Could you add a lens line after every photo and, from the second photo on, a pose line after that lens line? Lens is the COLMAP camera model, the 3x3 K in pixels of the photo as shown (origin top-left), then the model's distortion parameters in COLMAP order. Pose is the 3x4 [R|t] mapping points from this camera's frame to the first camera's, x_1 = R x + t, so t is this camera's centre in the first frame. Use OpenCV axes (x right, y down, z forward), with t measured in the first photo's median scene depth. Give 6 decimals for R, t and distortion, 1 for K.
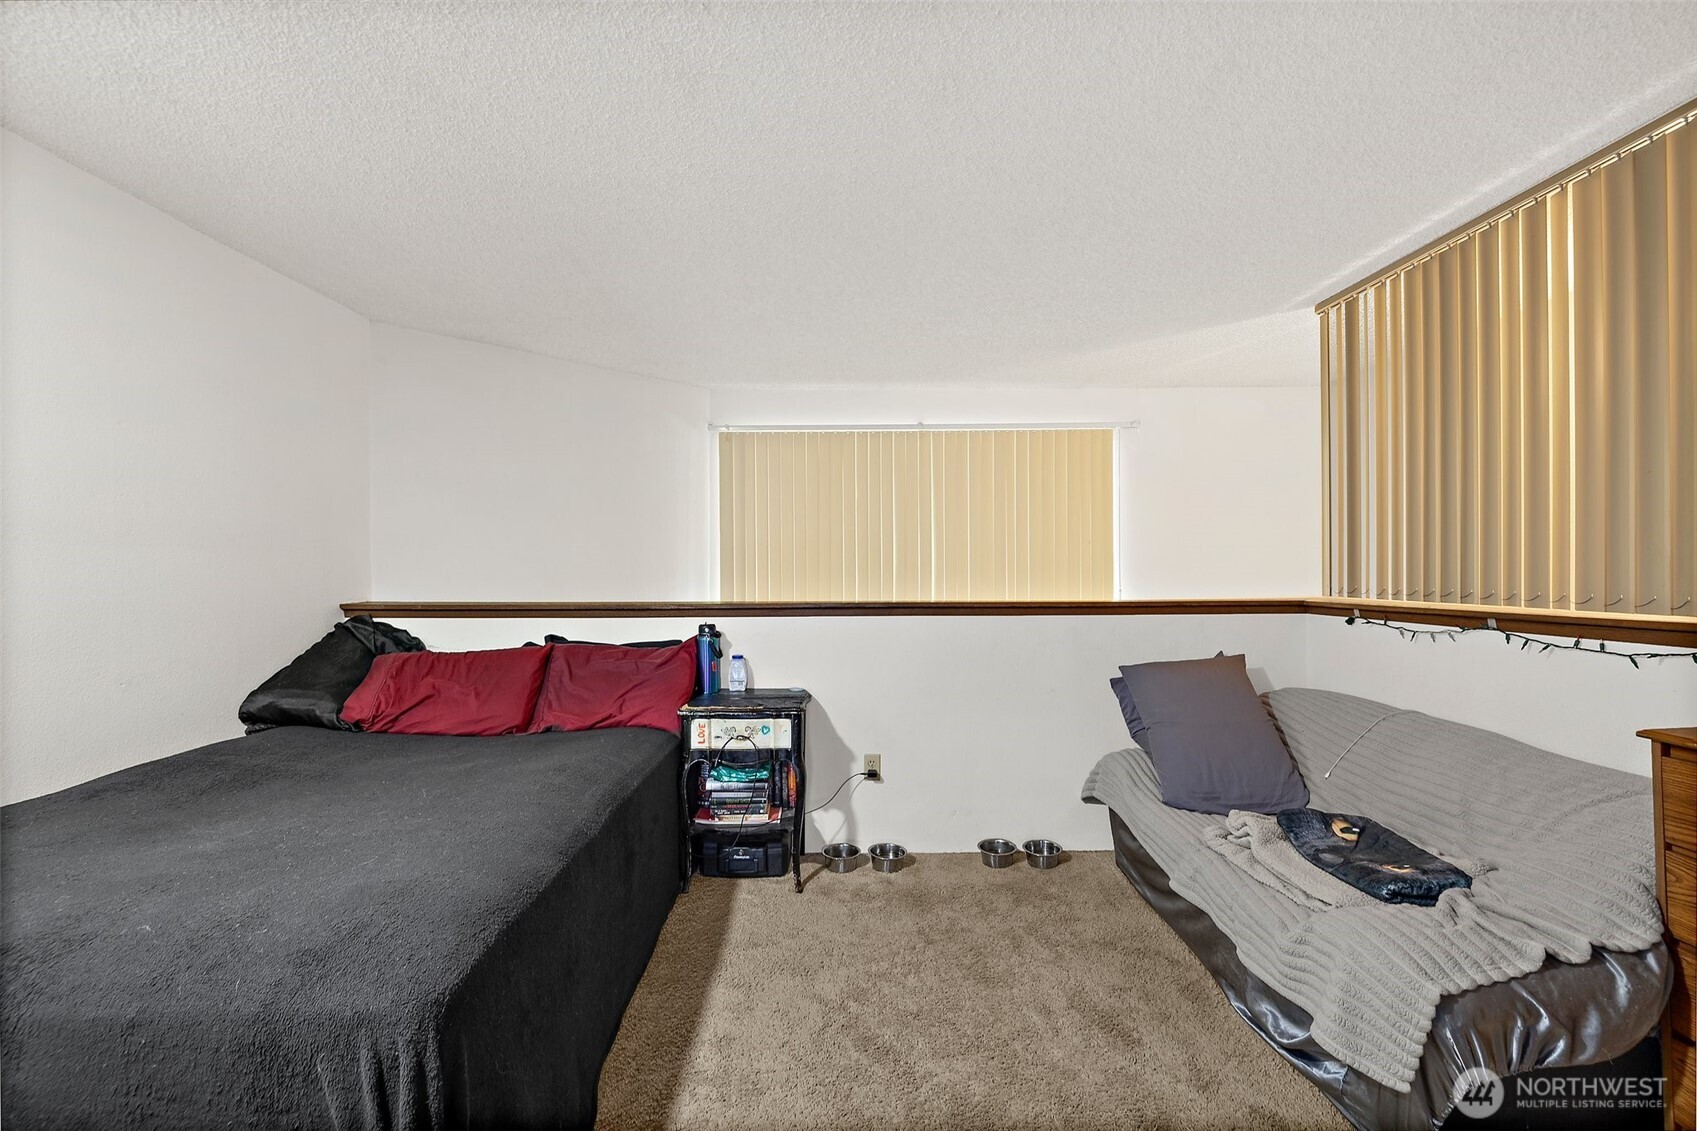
lens RADIAL K [[712.9, 0, 851.2], [0, 712.9, 569.0], [0, 0, 1]] dist [-0.002571, 0.000452]
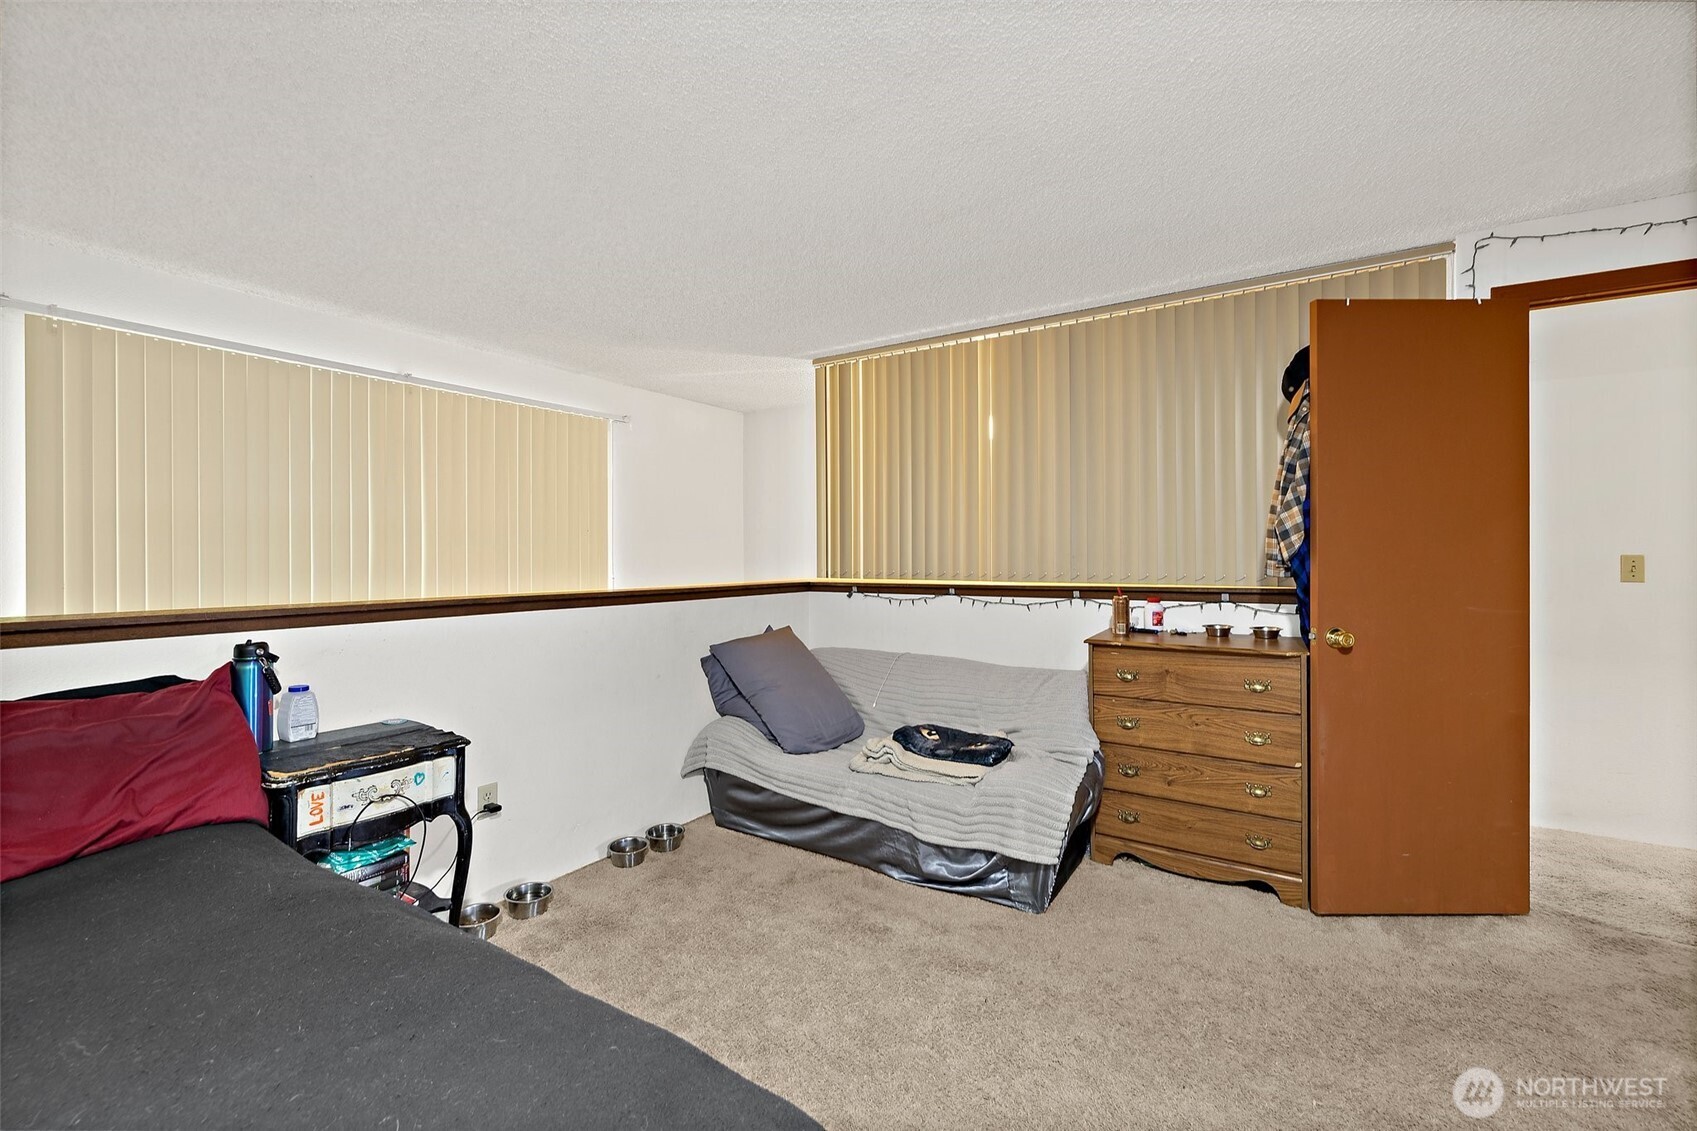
lens RADIAL K [[712.9, 0, 849.6], [0, 712.9, 554.0], [0, 0, 1]] dist [-0.002571, 0.000452]
pose [[0.555051, 0.007760, 0.831780, -0.445618], [-0.001769, 0.999965, -0.008148, 0.003754], [-0.831814, 0.003051, 0.555046, 0.221275]]
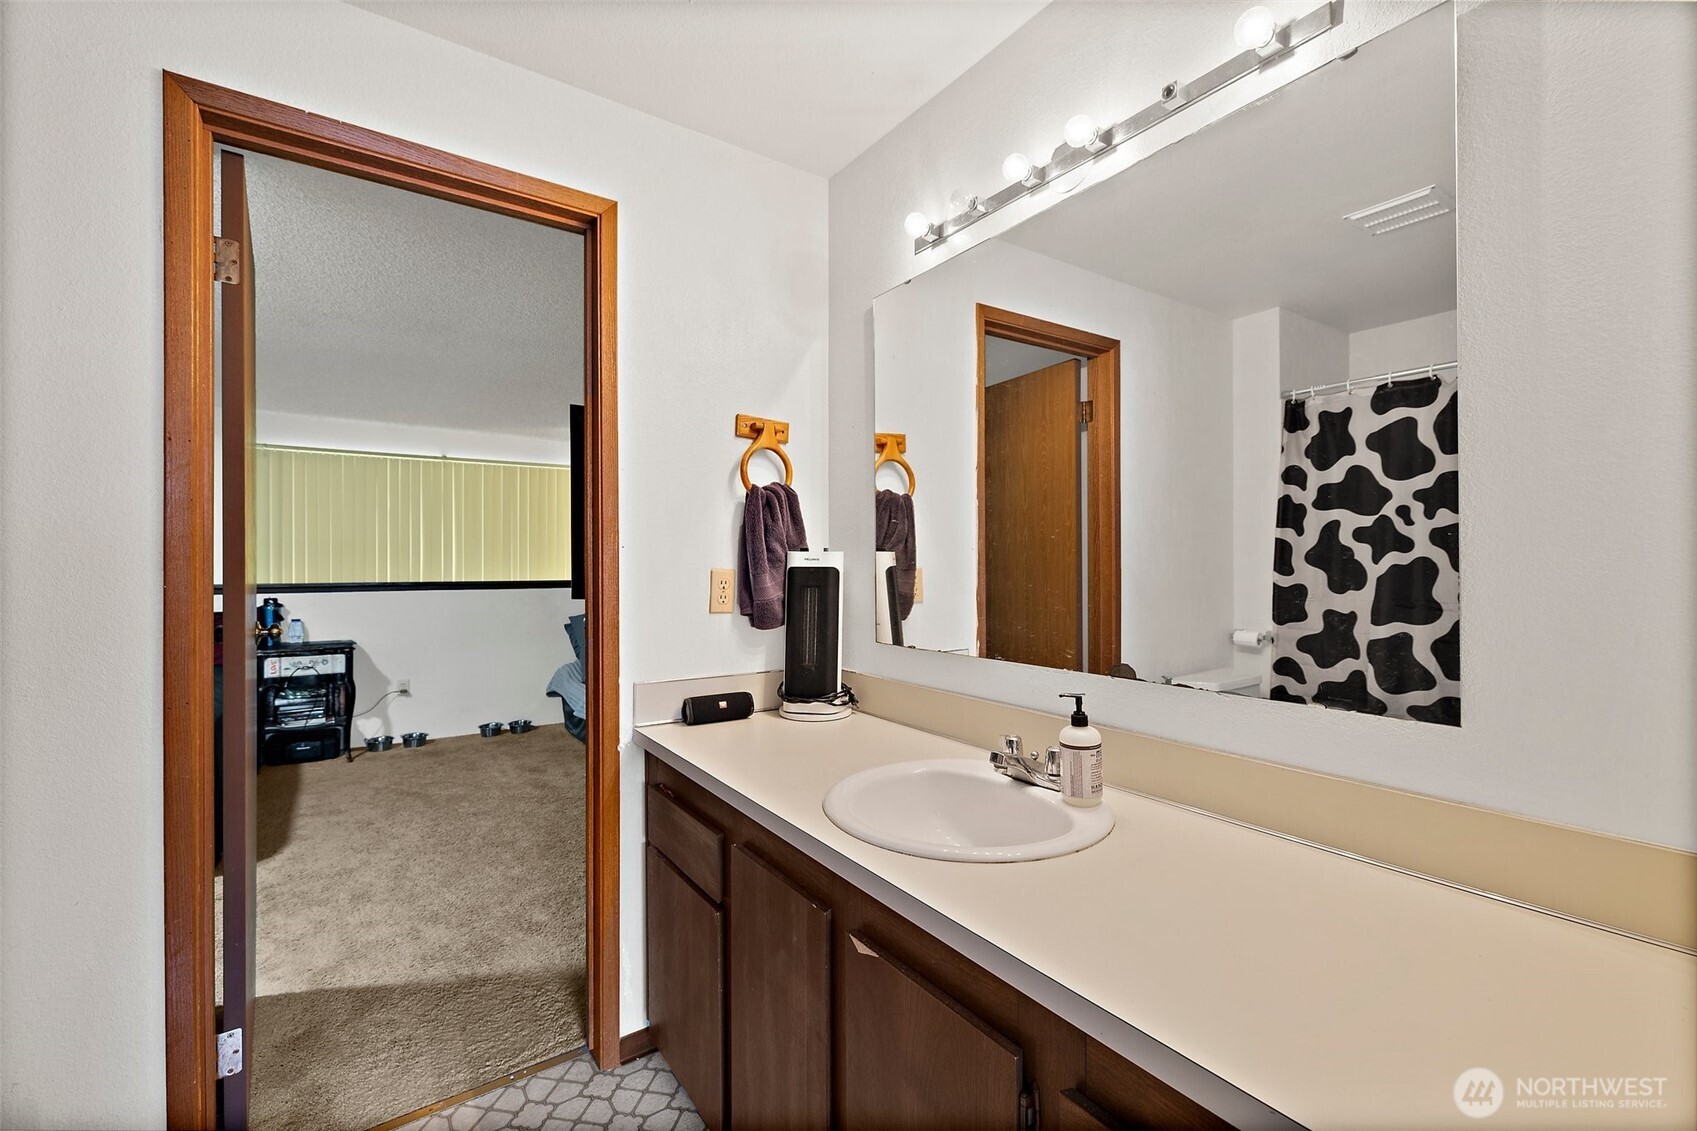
lens RADIAL K [[712.9, 0, 855.7], [0, 712.9, 562.0], [0, 0, 1]] dist [-0.002571, 0.000452]
pose [[0.822838, 0.006014, 0.568244, -0.046507], [-0.006615, 0.999978, -0.001003, -0.003112], [-0.568238, -0.002934, 0.822859, -0.907300]]
